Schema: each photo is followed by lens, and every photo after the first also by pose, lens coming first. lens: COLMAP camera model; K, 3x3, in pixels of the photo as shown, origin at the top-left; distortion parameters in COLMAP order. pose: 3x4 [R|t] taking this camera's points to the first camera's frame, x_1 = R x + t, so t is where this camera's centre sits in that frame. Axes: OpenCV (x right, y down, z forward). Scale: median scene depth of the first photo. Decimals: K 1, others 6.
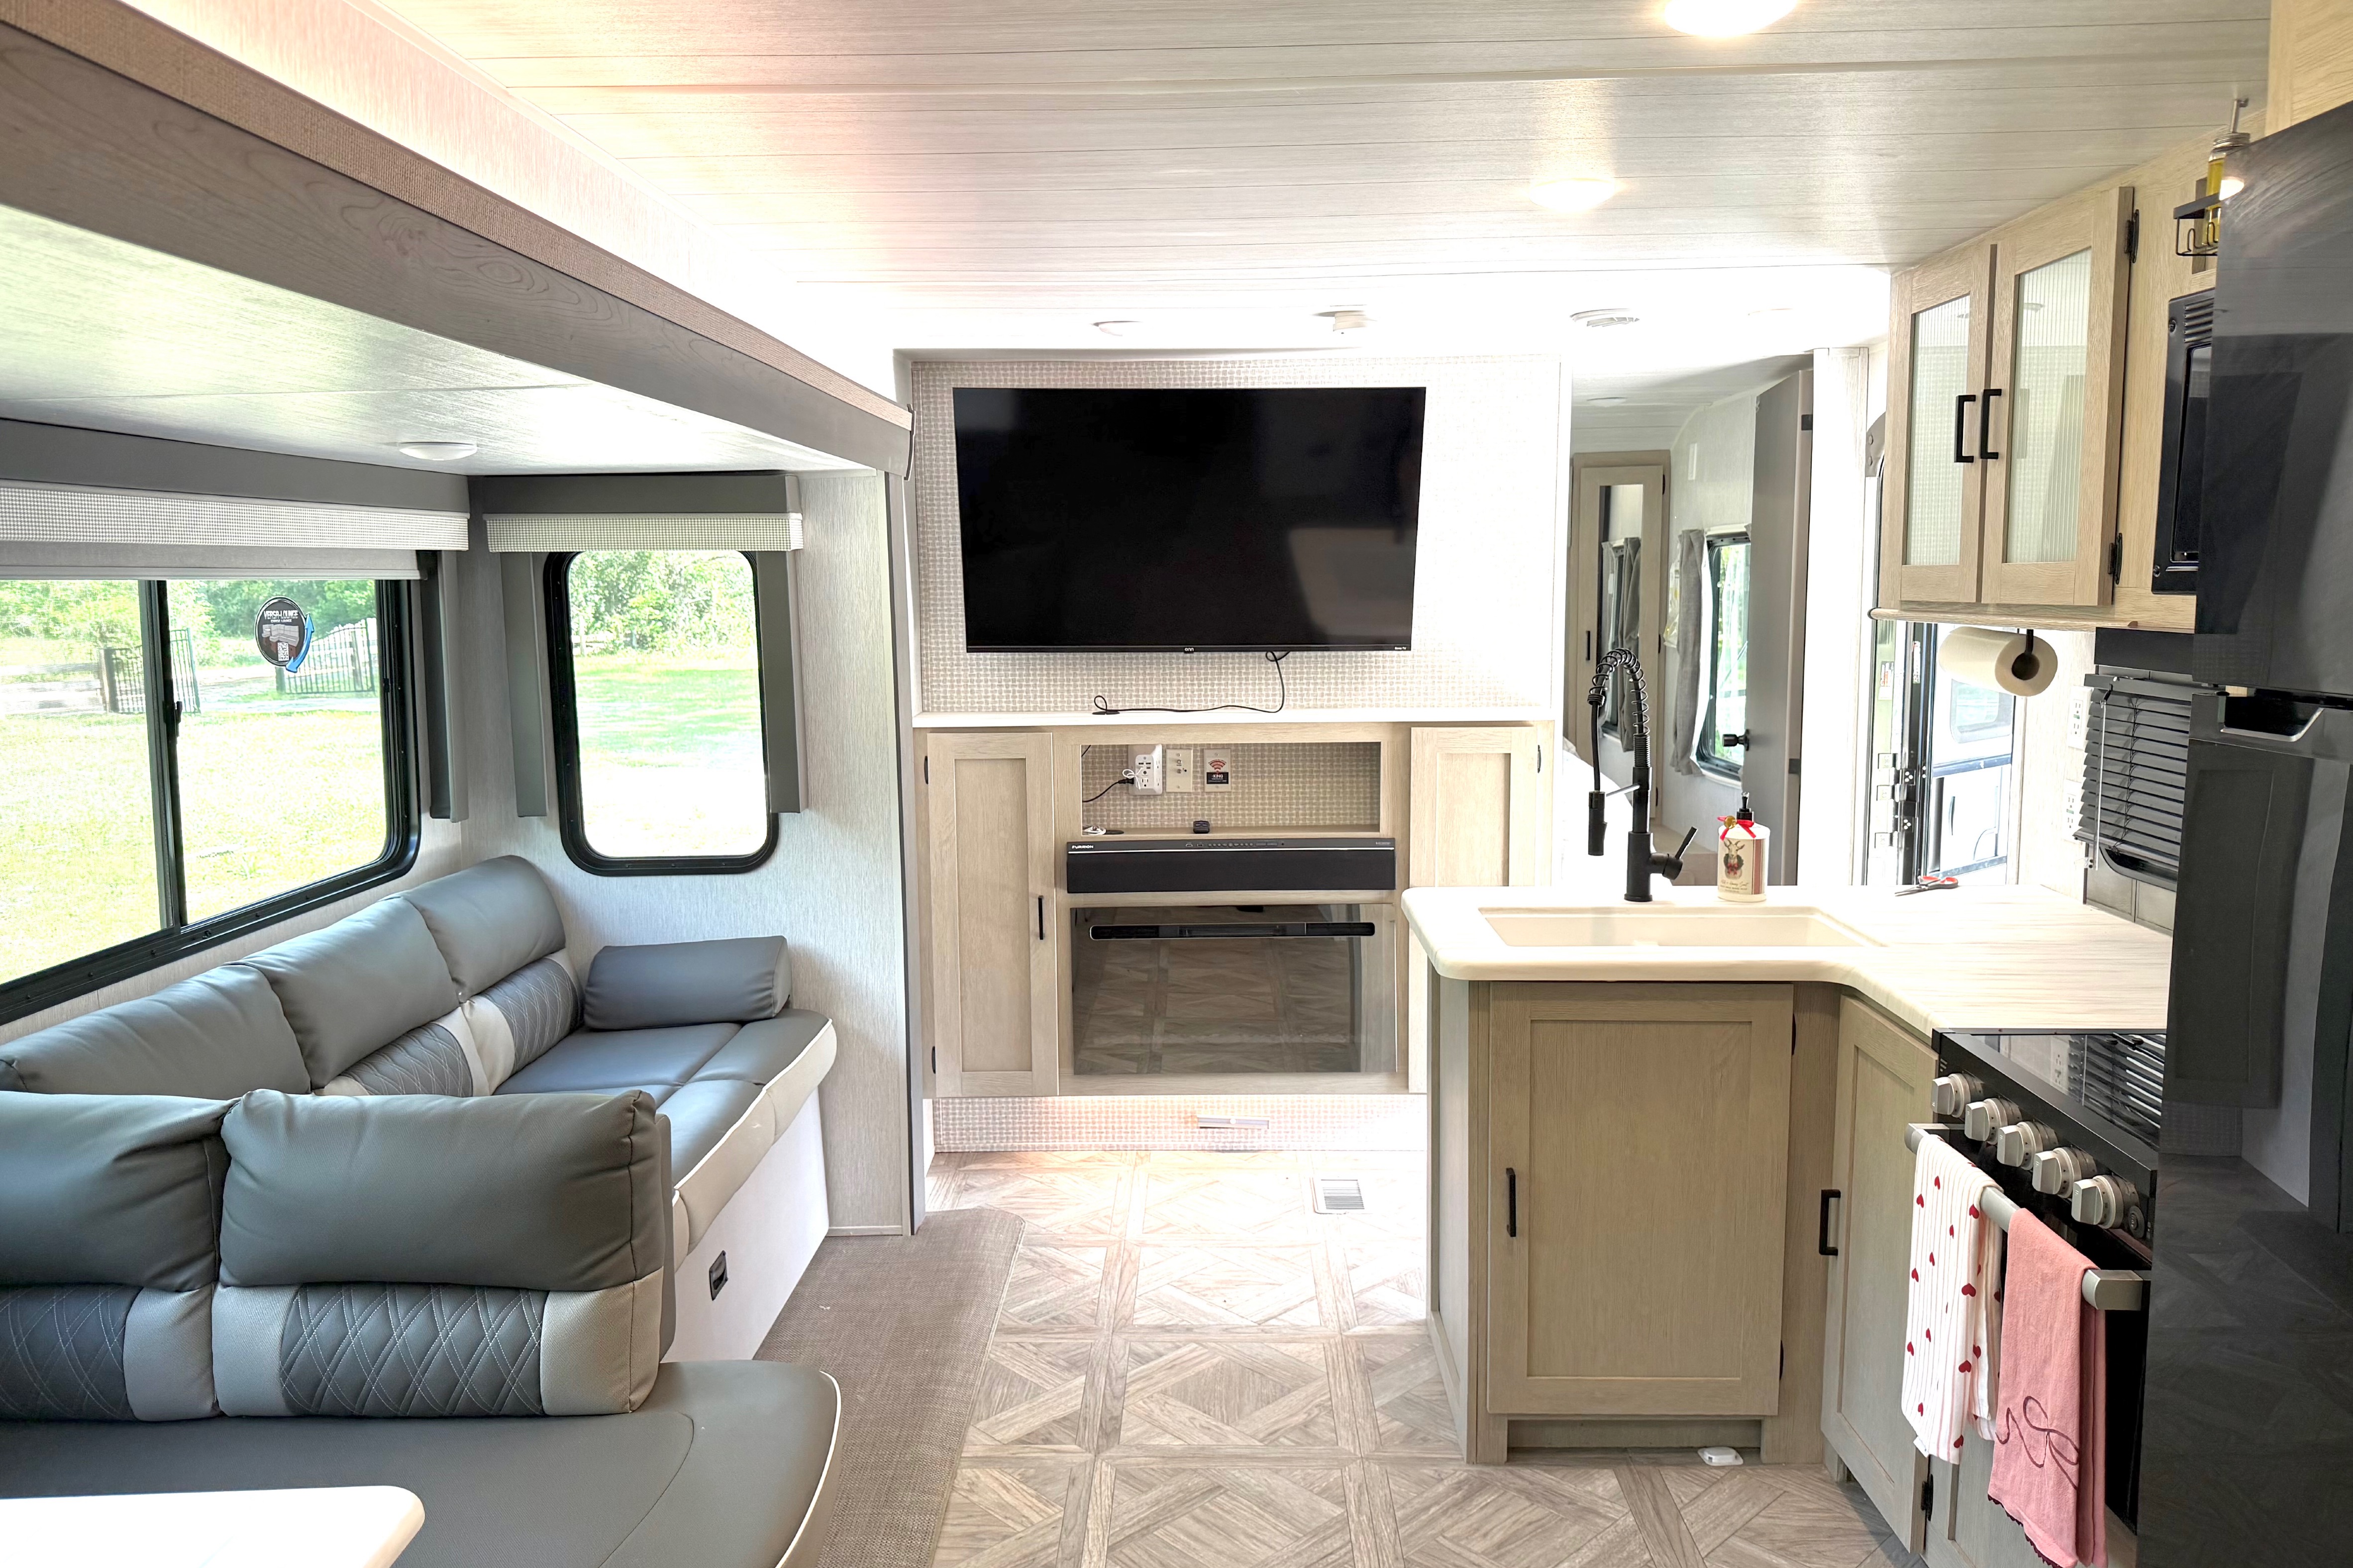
lens RADIAL K [[1666.9, 0, 1189.9], [0, 1666.9, 763.4], [0, 0, 1]] dist [0.046122, -0.057724]
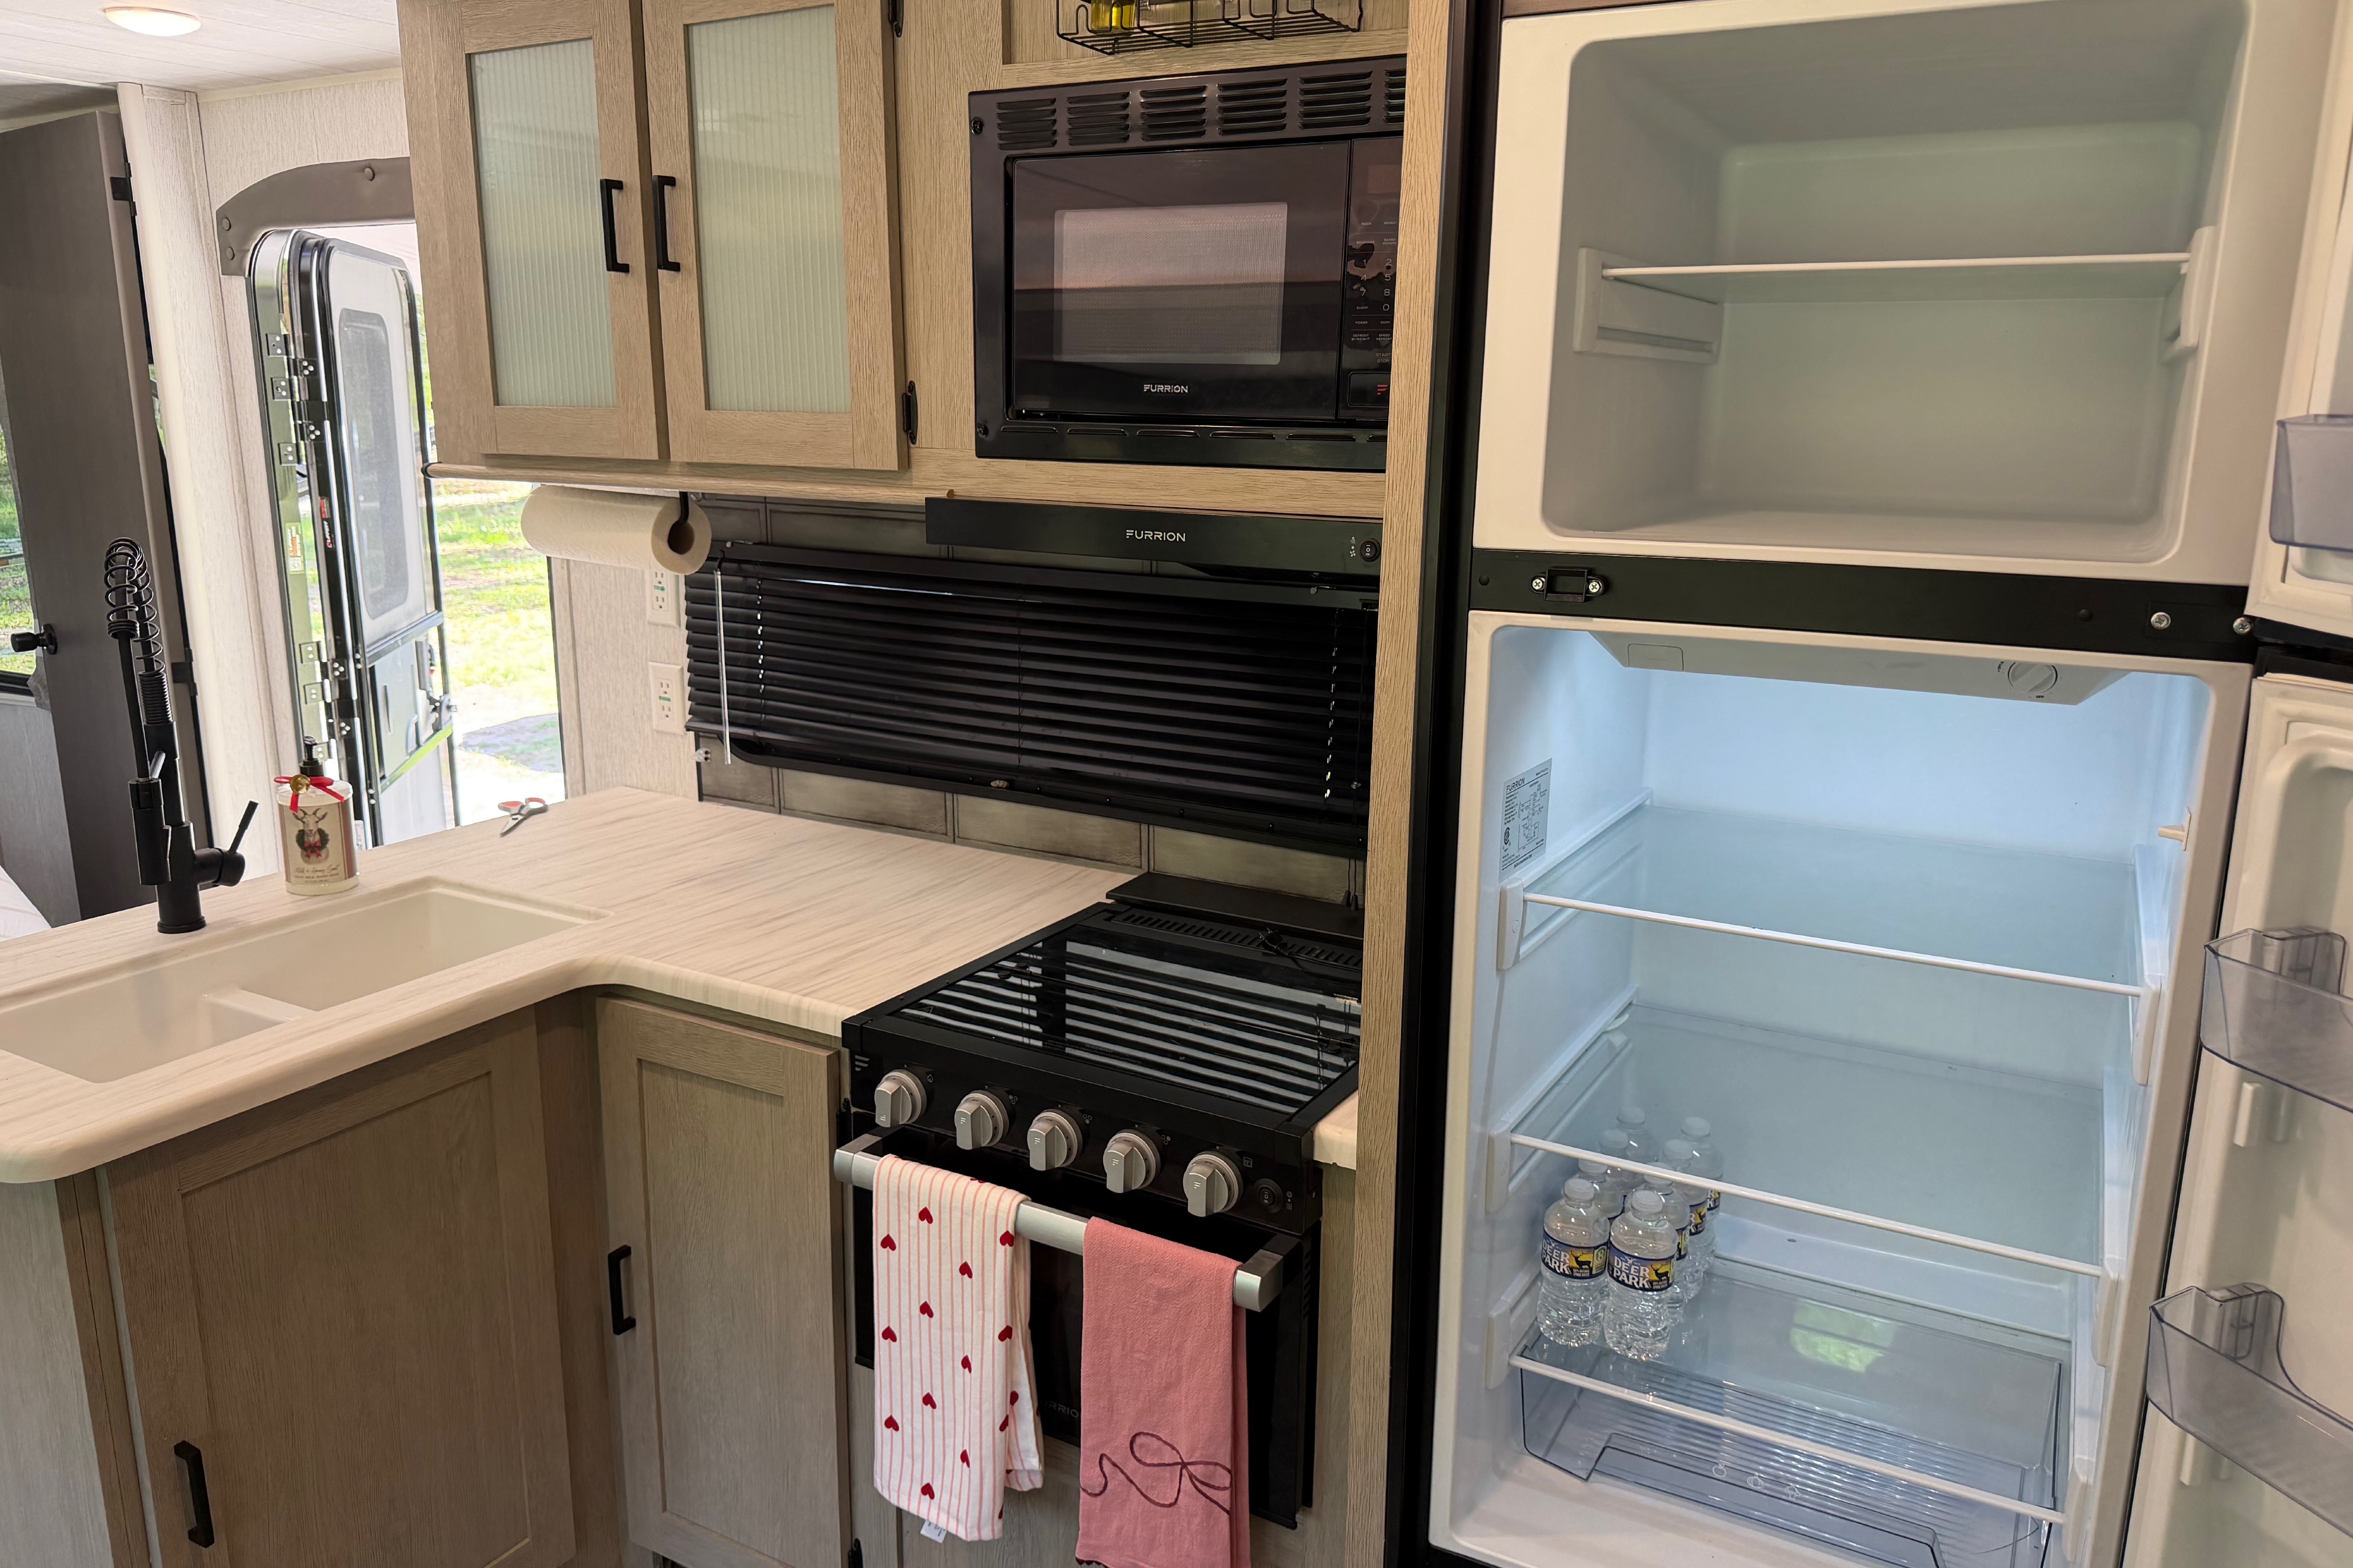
lens RADIAL K [[1666.9, 0, 1170.9], [0, 1666.9, 766.1], [0, 0, 1]] dist [0.046122, -0.057724]
pose [[0.484830, -0.176563, 0.856601, -0.091669], [0.085622, 0.984288, 0.154421, -0.047534], [-0.870408, -0.001524, 0.492330, 0.351913]]
